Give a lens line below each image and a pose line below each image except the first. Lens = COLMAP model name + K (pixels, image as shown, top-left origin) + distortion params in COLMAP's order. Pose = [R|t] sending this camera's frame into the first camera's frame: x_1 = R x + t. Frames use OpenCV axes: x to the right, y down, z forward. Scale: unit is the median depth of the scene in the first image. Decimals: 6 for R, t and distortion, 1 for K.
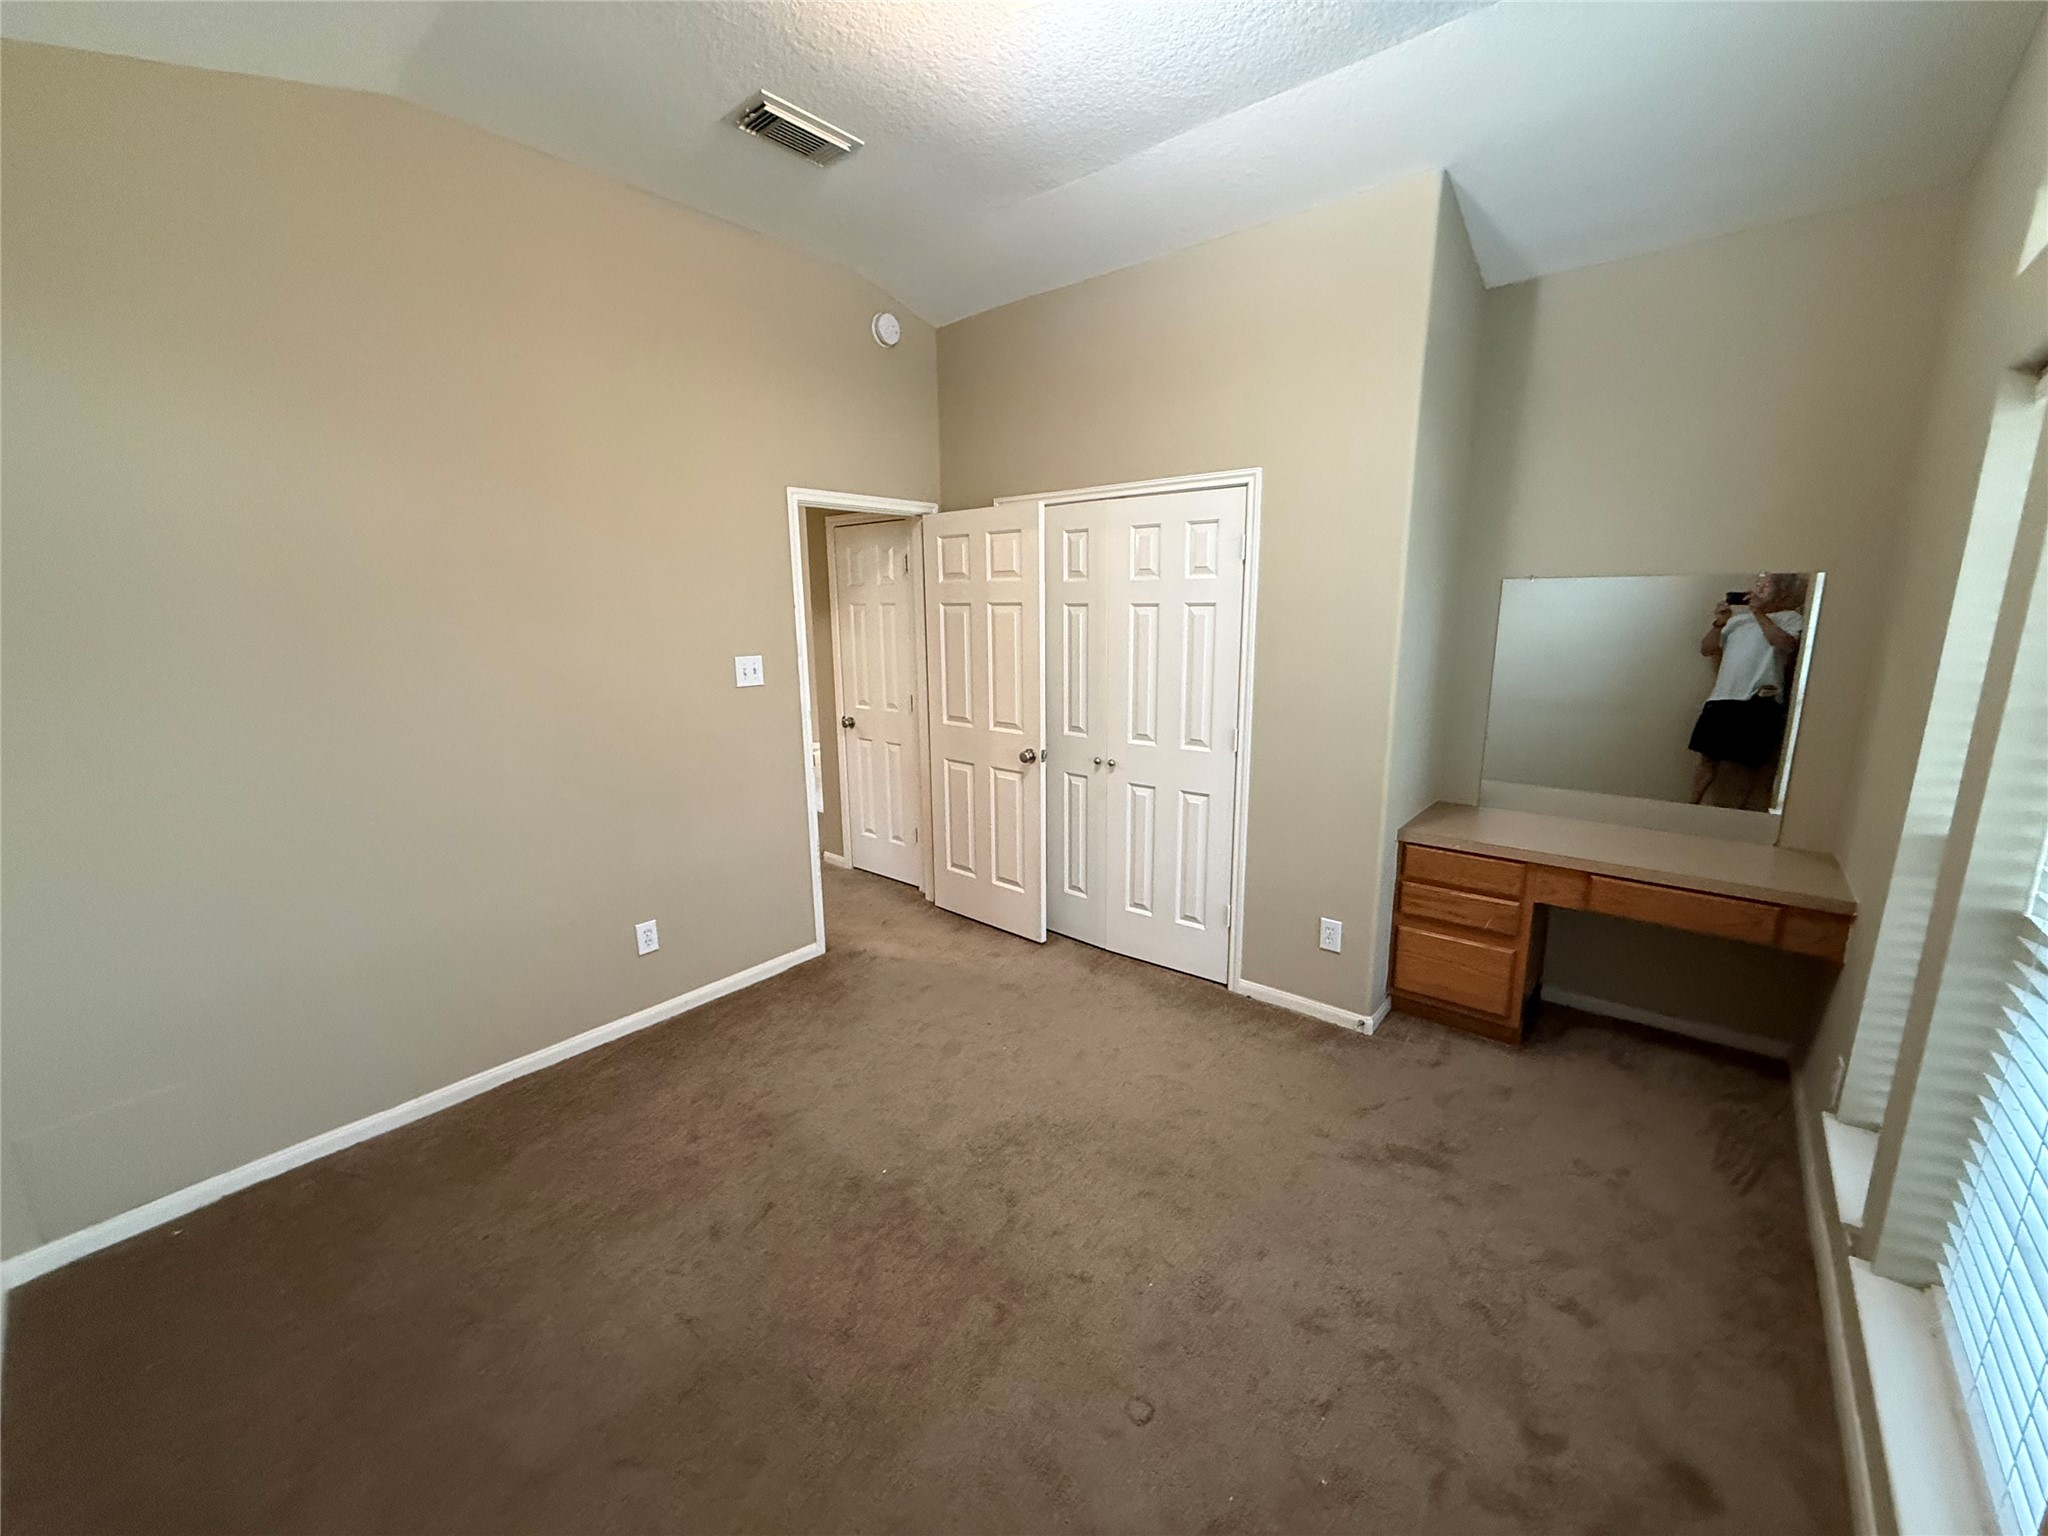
lens RADIAL K [[819.4, 0, 1026.0], [0, 819.4, 774.1], [0, 0, 1]] dist [0.003314, 0.000617]
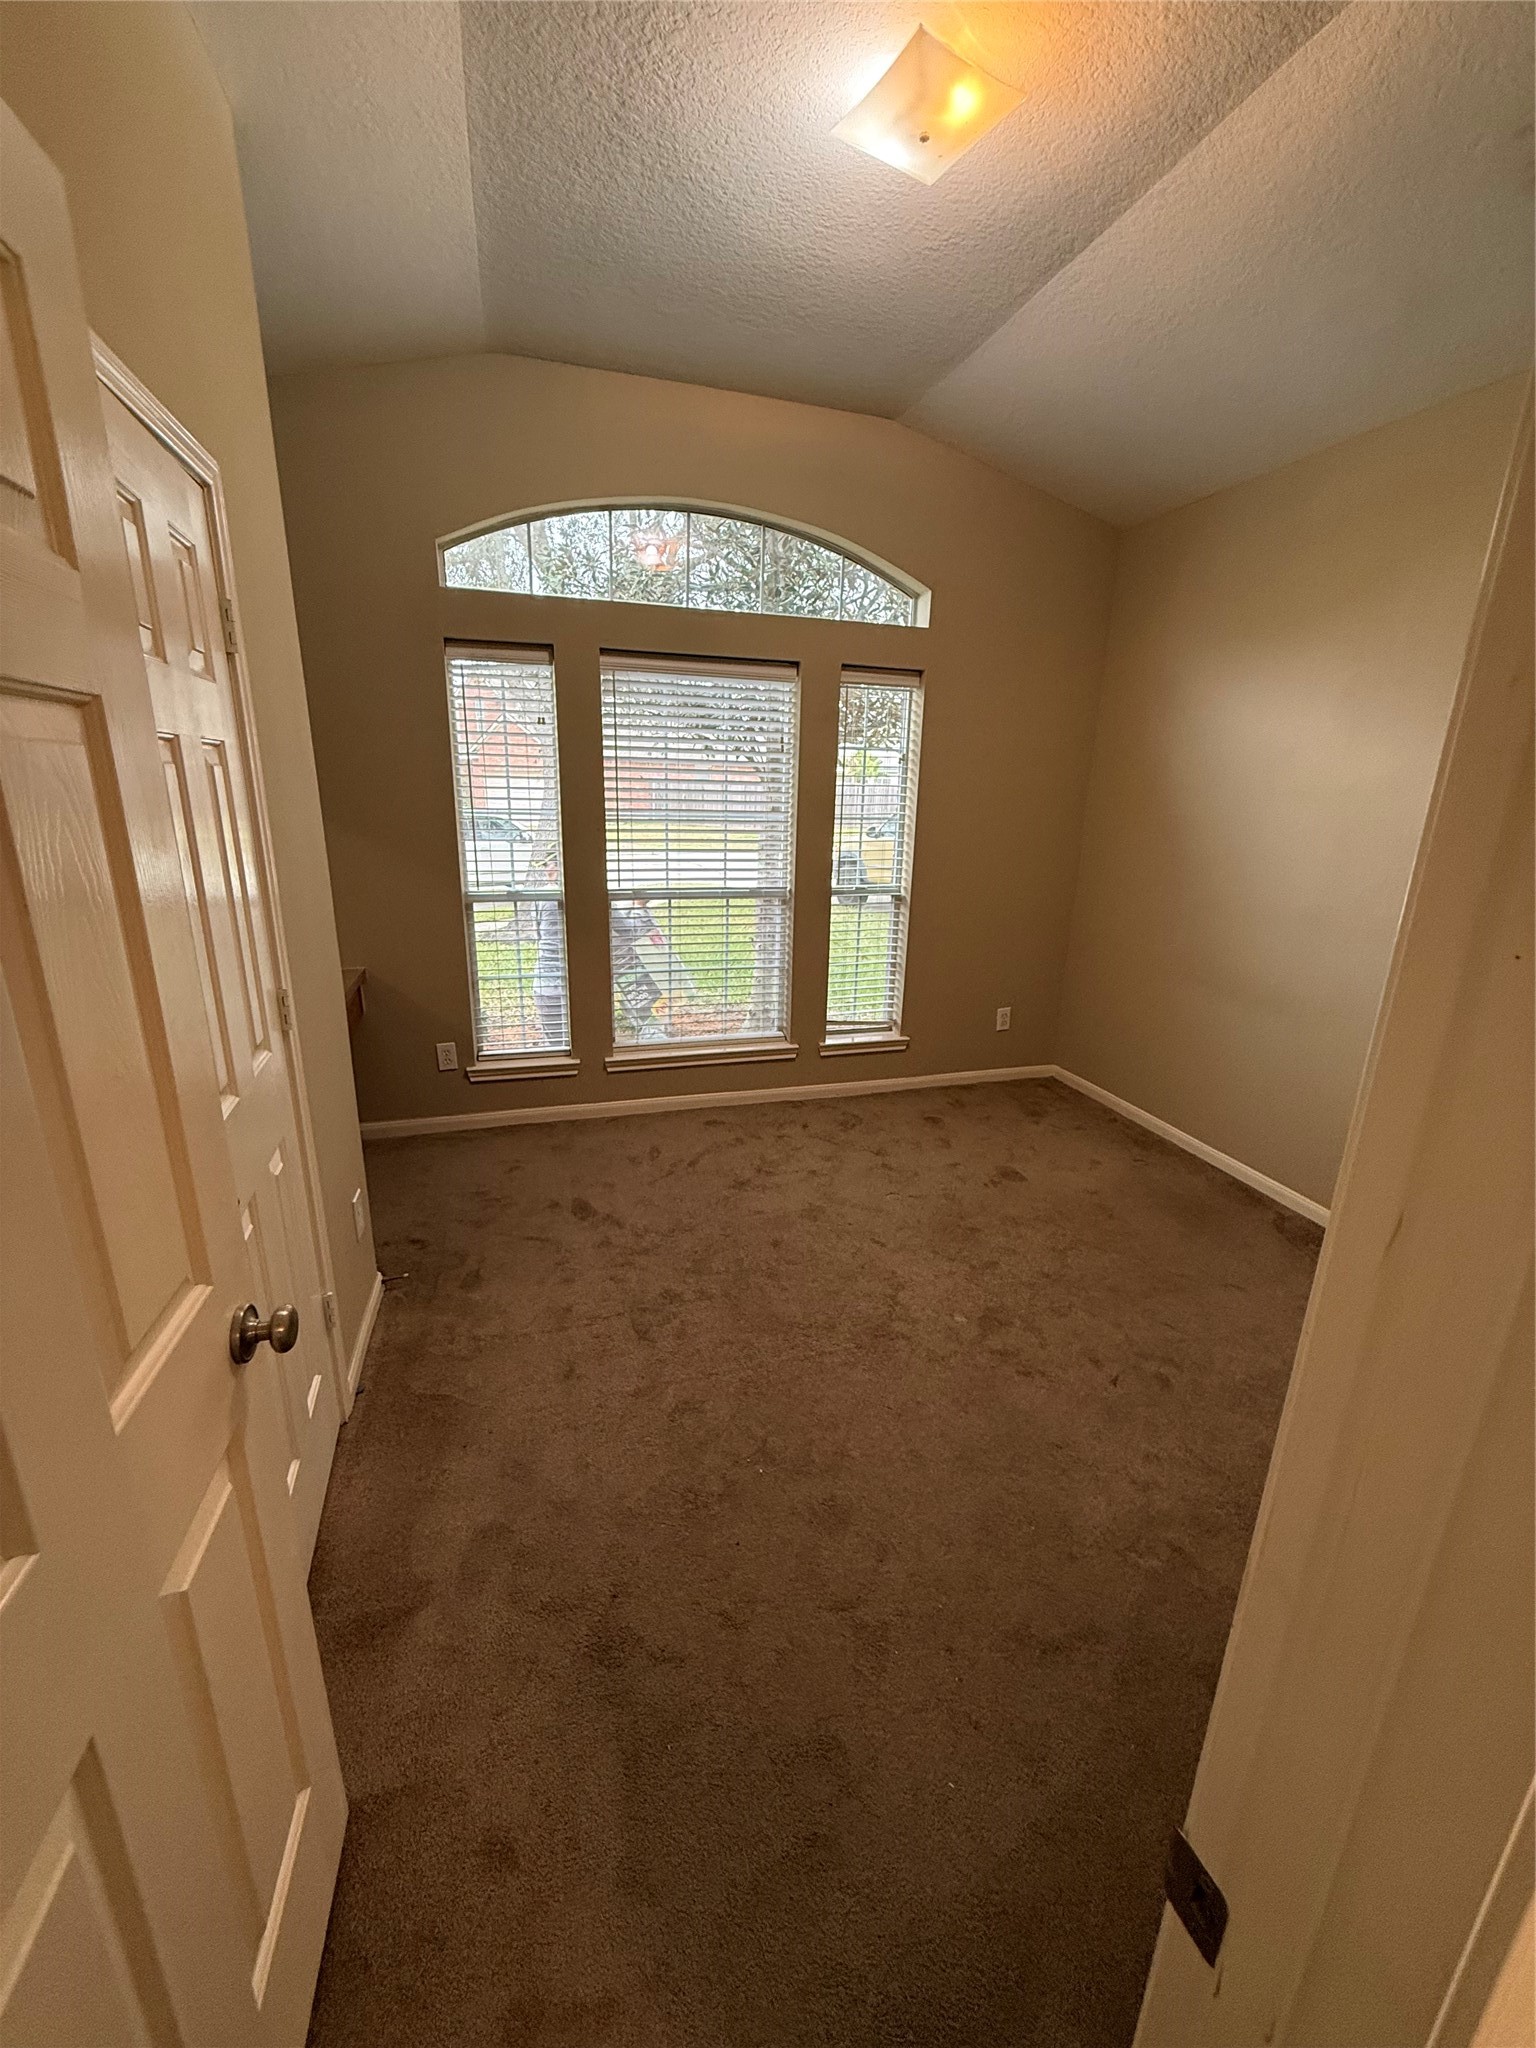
lens RADIAL K [[819.4, 0, 776.7], [0, 819.4, 1022.6], [0, 0, 1]] dist [0.003314, 0.000617]
pose [[-0.838900, -0.158393, 0.520729, -0.282092], [0.099360, 0.896078, 0.432634, -0.223789], [-0.535140, 0.414676, -0.735981, 1.189762]]
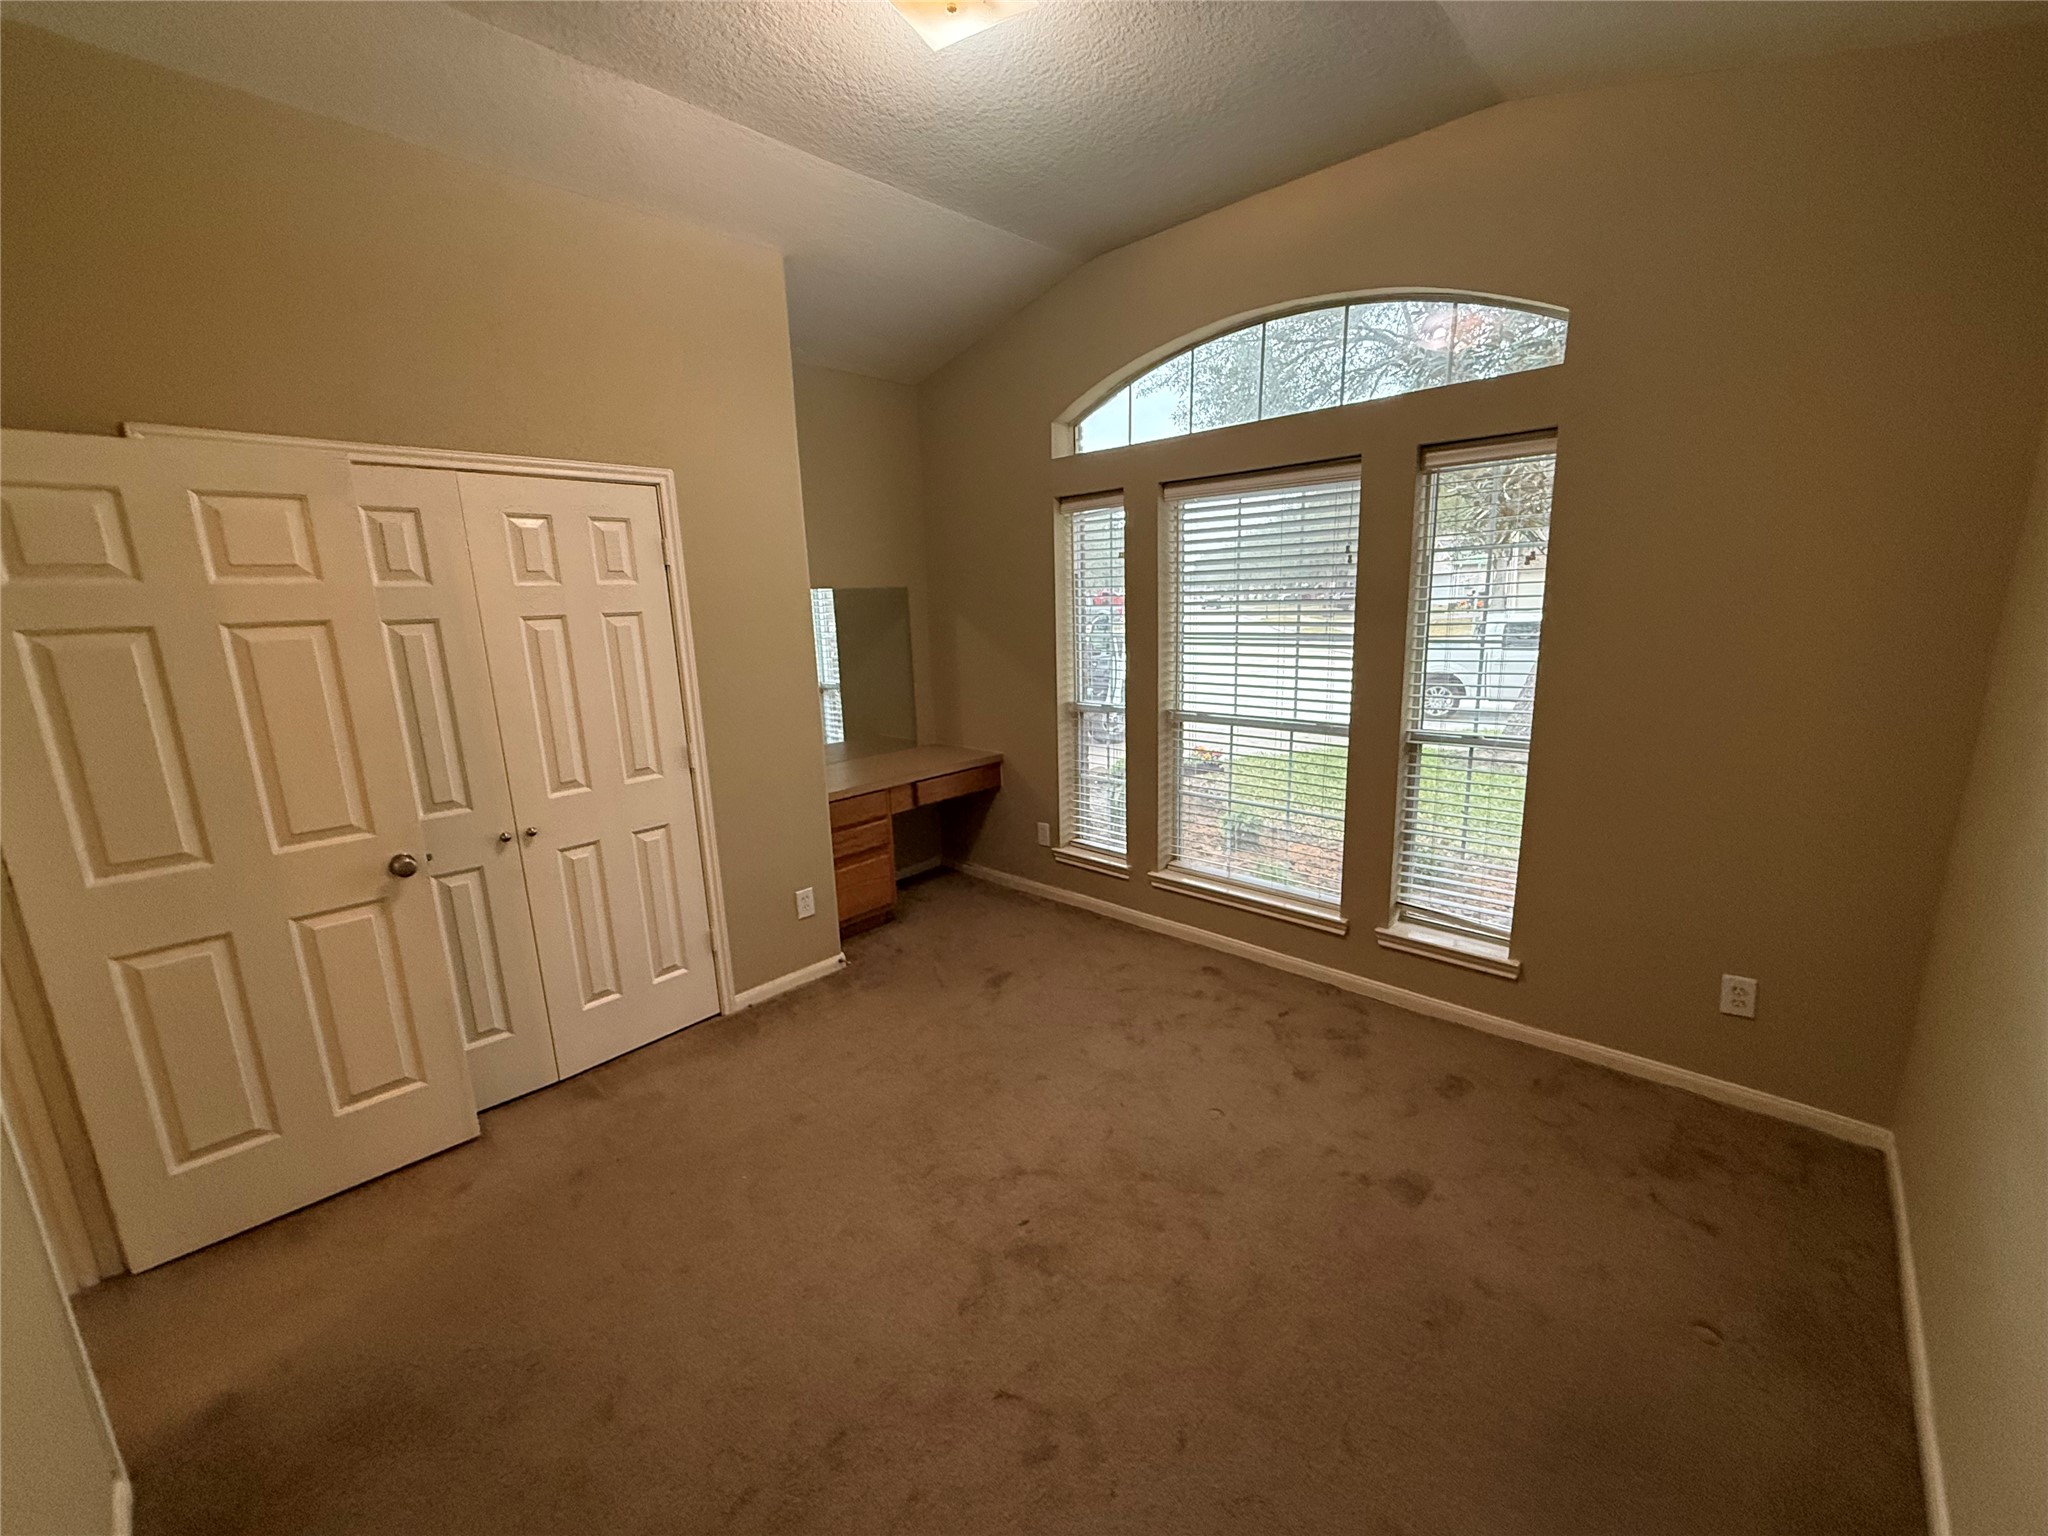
lens RADIAL K [[819.4, 0, 1015.9], [0, 819.4, 775.3], [0, 0, 1]] dist [0.003314, 0.000617]
pose [[0.063981, -0.206162, 0.976424, -0.627428], [0.237789, 0.953397, 0.185719, -0.103825], [-0.969207, 0.220301, 0.110022, 0.522993]]
